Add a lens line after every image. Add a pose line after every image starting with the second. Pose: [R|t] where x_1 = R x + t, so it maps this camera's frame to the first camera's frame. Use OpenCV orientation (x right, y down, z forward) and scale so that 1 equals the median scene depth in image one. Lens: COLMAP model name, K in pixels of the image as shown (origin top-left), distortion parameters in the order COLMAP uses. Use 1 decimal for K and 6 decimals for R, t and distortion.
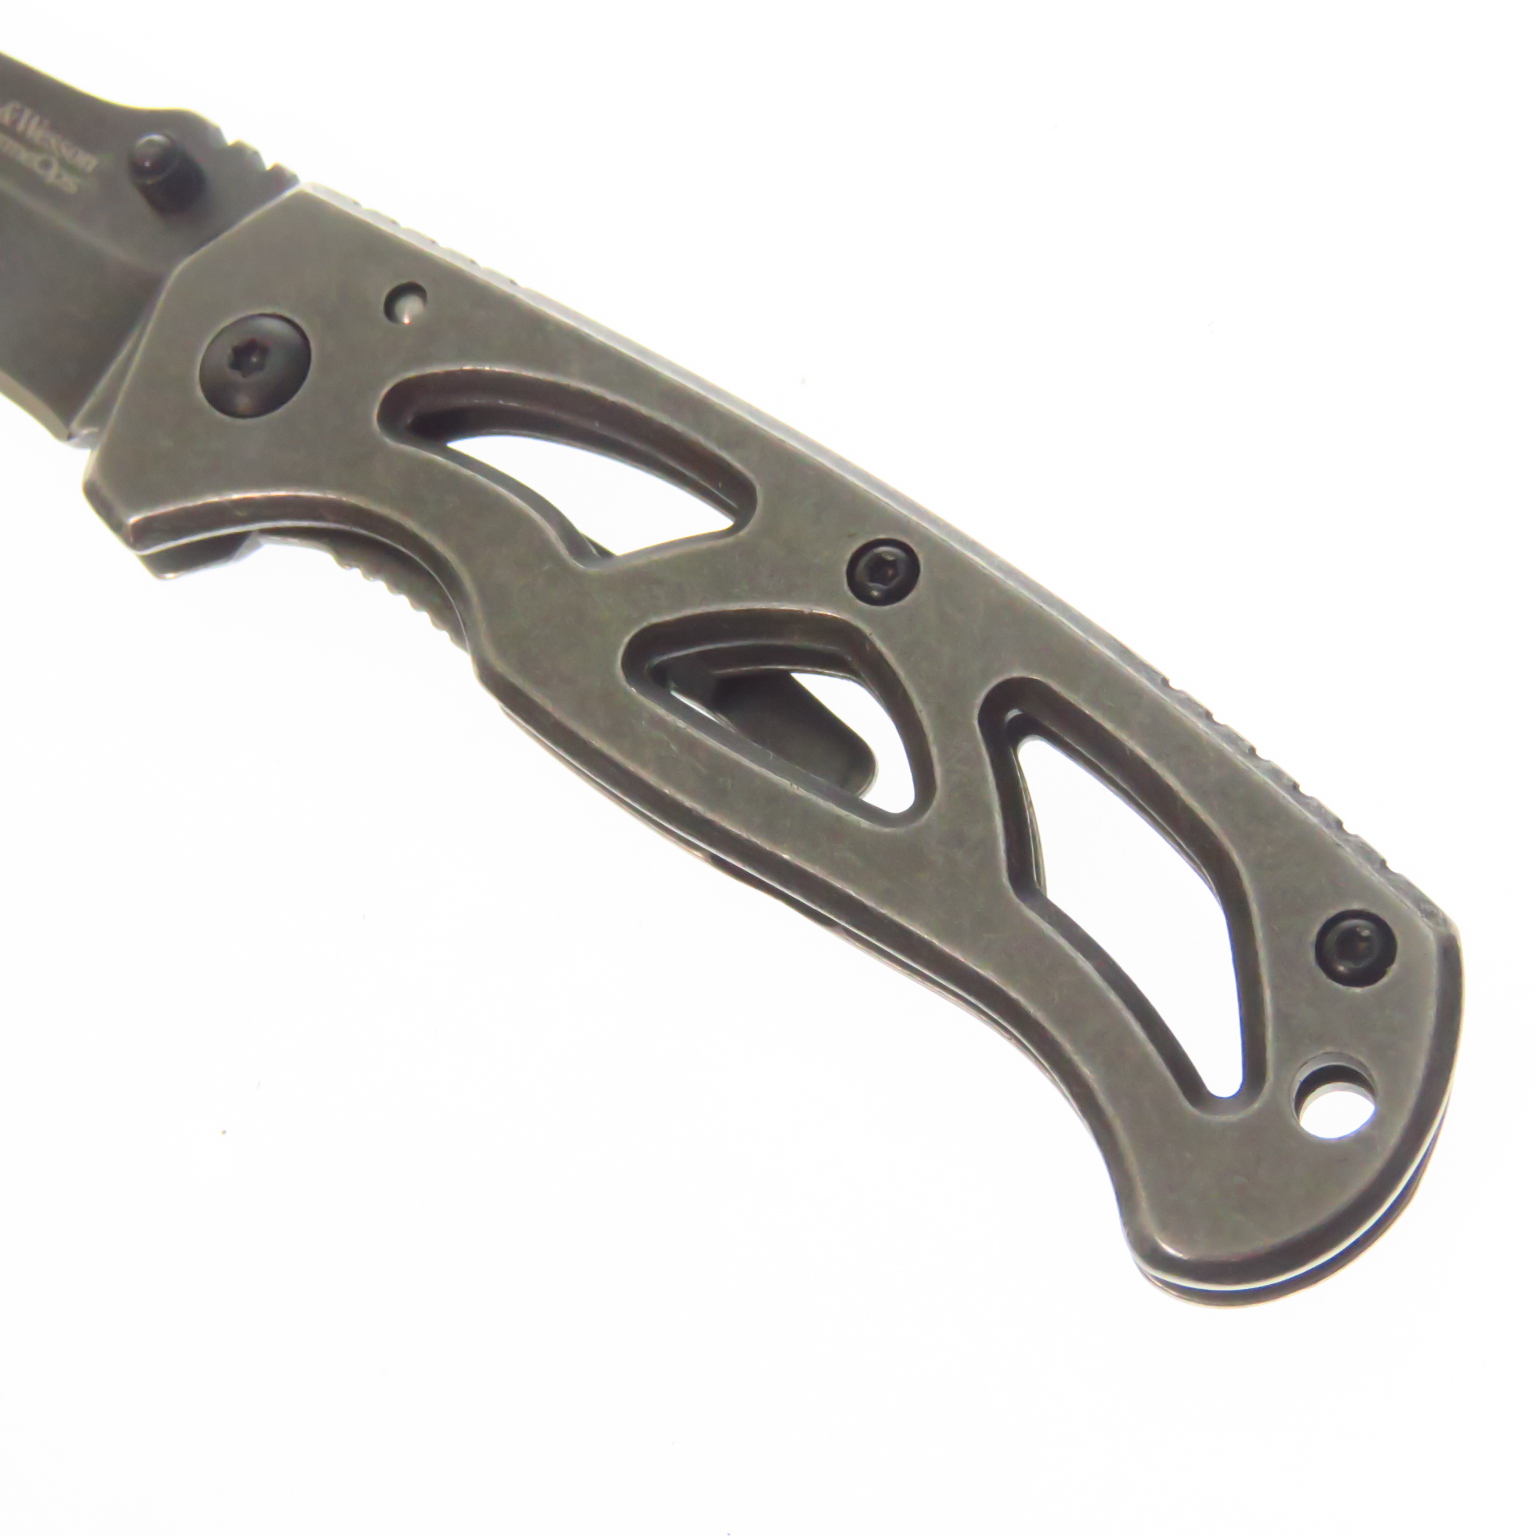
lens RADIAL K [[2869.3, 0, 768.0], [0, 2869.3, 768.0], [0, 0, 1]] dist [-0.100862, -0.032199]
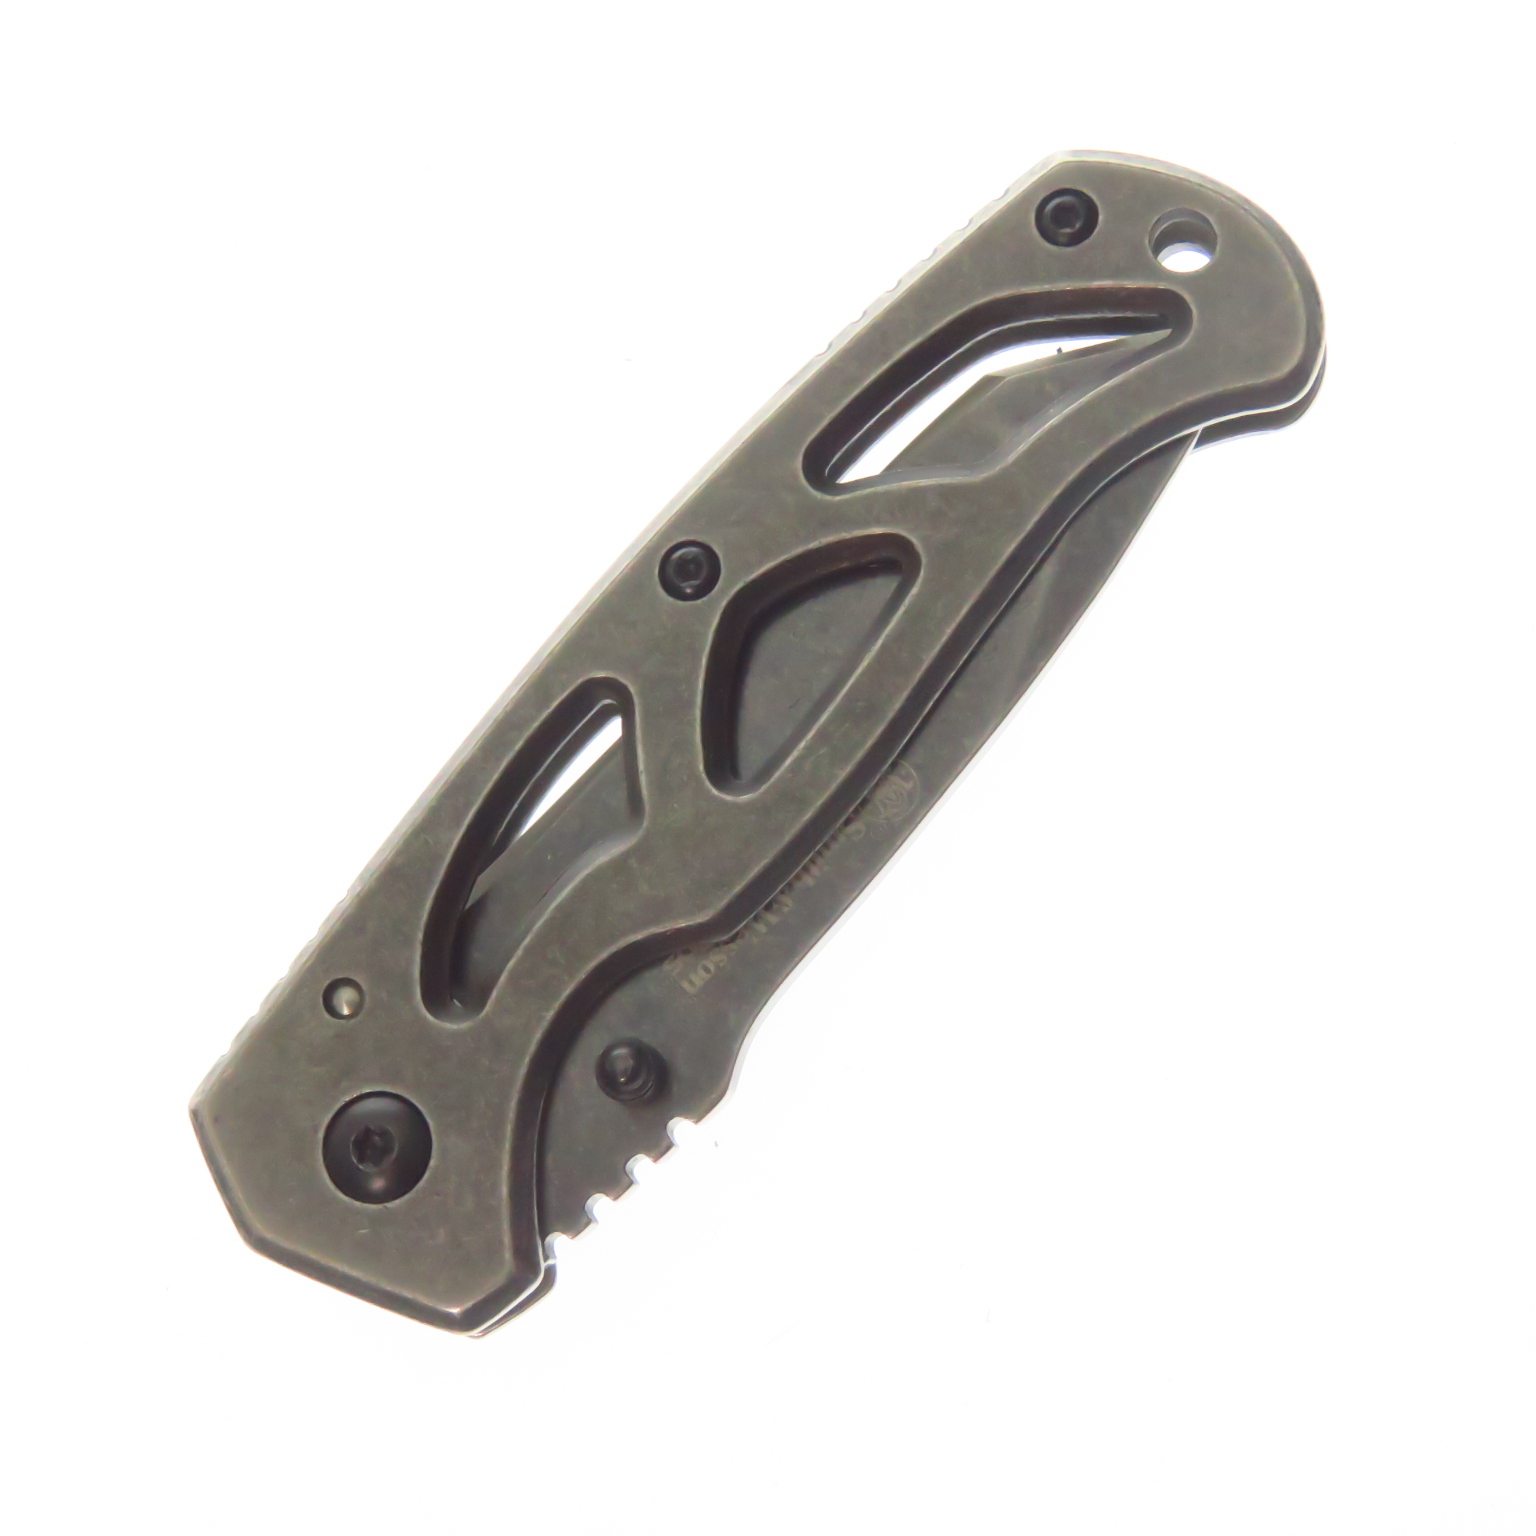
lens RADIAL K [[2869.3, 0, 768.0], [0, 2869.3, 768.0], [0, 0, 1]] dist [-0.100862, -0.032199]
pose [[0.095942, -0.900876, 0.423341, -0.526344], [0.973094, 0.174395, 0.150582, -0.199676], [-0.209484, 0.397504, 0.893368, -0.024226]]
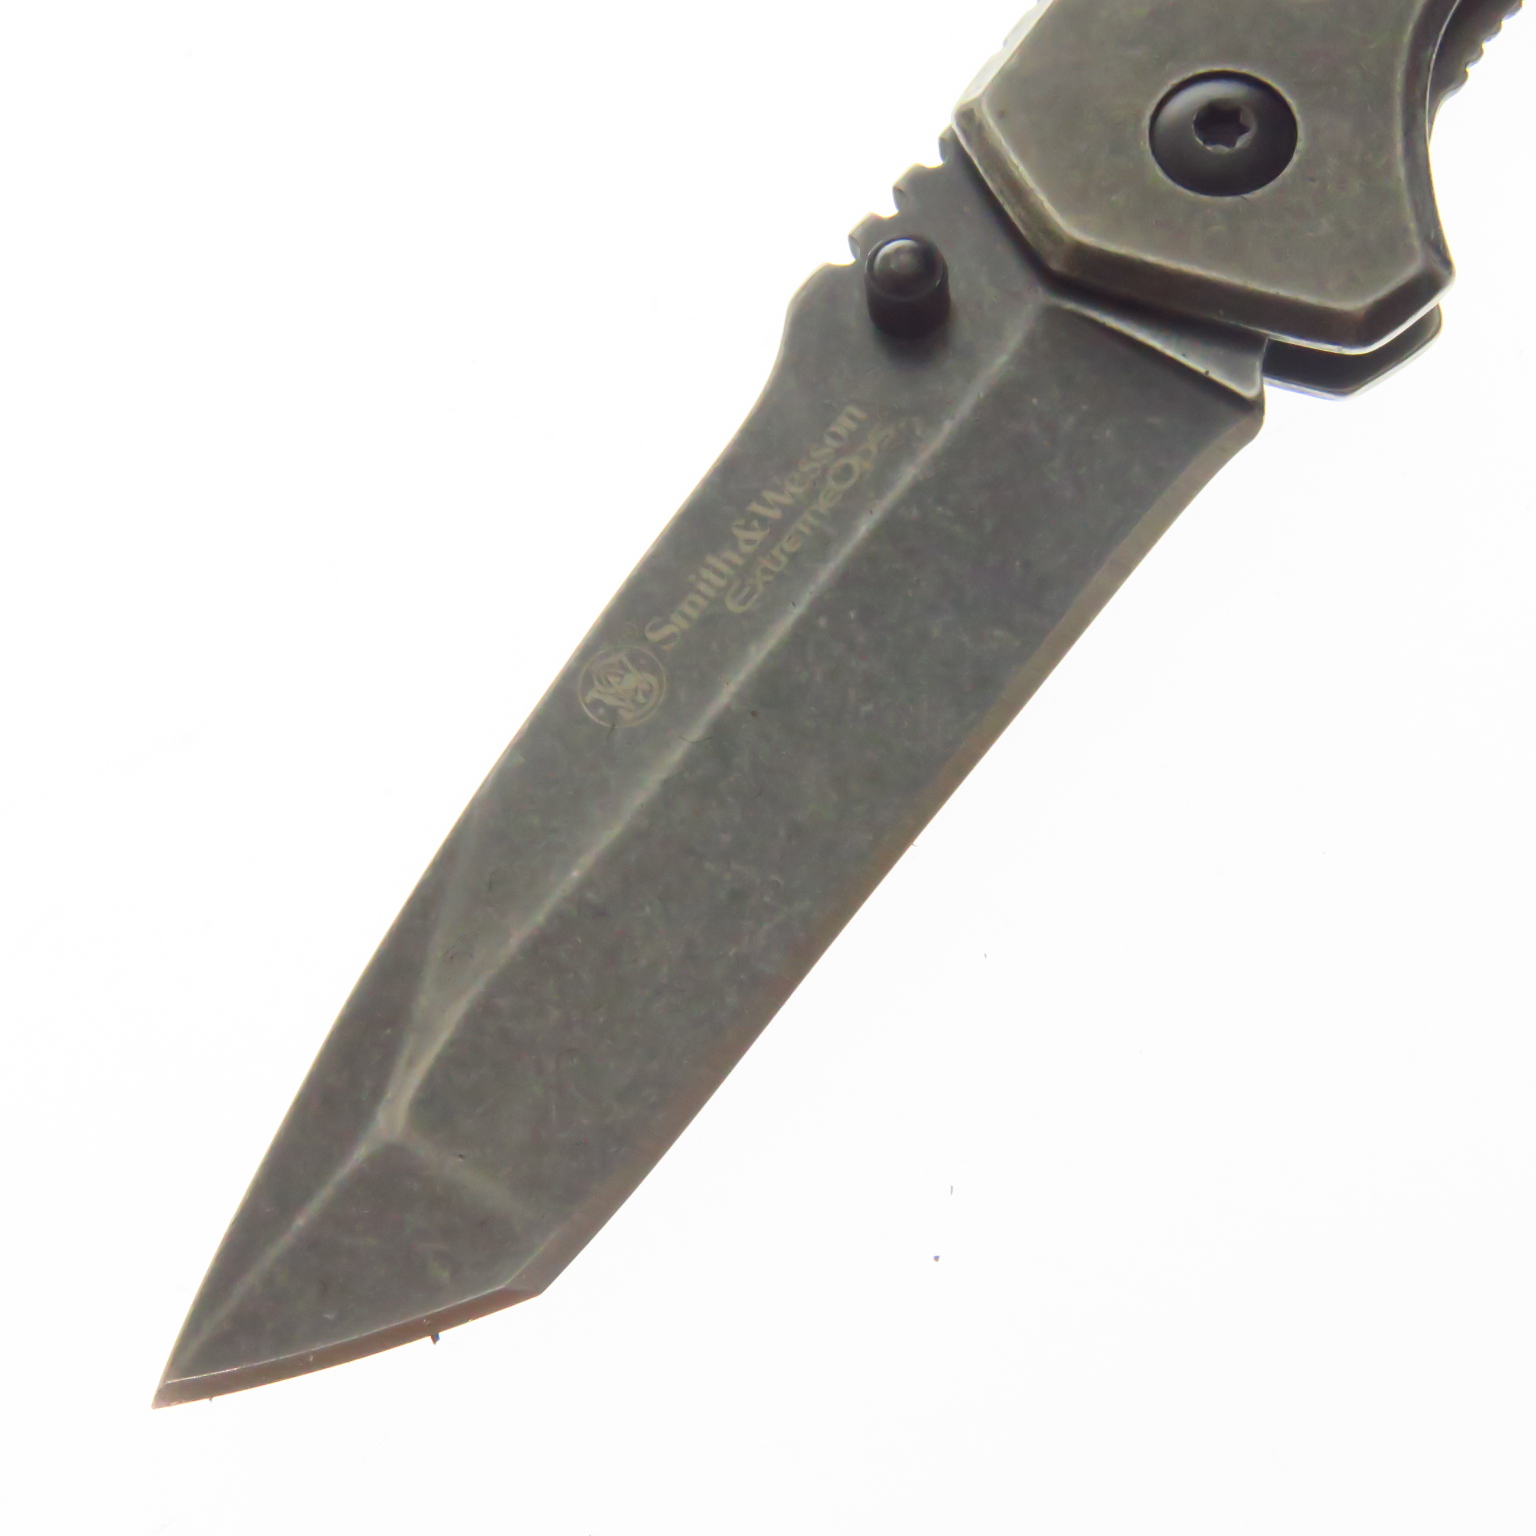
lens RADIAL K [[2869.3, 0, 768.0], [0, 2869.3, 768.0], [0, 0, 1]] dist [-0.100862, -0.032199]
pose [[0.066955, -0.852037, 0.519182, -0.826415], [0.964086, 0.189284, 0.186307, -0.414968], [-0.257014, 0.488062, 0.834110, 0.486614]]
